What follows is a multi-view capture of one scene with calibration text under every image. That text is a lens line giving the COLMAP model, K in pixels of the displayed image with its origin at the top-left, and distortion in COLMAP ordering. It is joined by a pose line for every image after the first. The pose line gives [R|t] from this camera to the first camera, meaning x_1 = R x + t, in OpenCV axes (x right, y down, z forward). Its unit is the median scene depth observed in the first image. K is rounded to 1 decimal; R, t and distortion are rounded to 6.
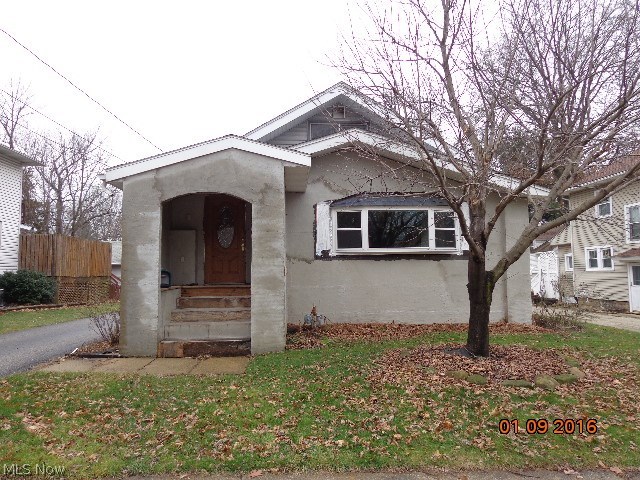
lens RADIAL K [[445.7, 0, 320.0], [0, 445.7, 240.0], [0, 0, 1]] dist [-0.001857, 0.000993]
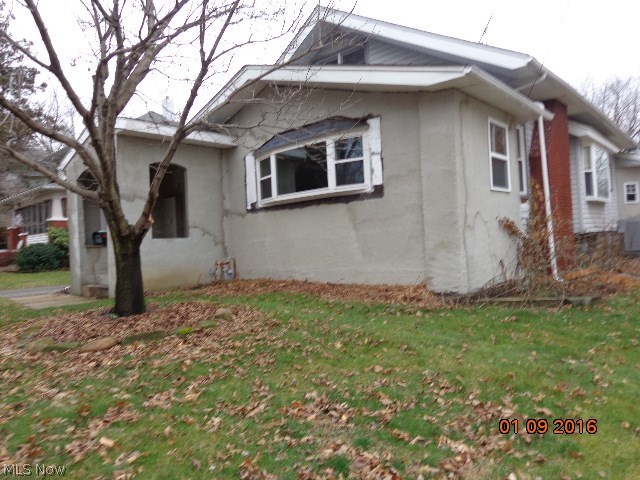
lens RADIAL K [[445.7, 0, 320.0], [0, 445.7, 240.0], [0, 0, 1]] dist [-0.001857, 0.000993]
pose [[0.674660, -0.027057, -0.737633, 0.812101], [0.100580, 0.993377, 0.055555, 0.063369], [0.731244, -0.111672, 0.672912, 0.446585]]
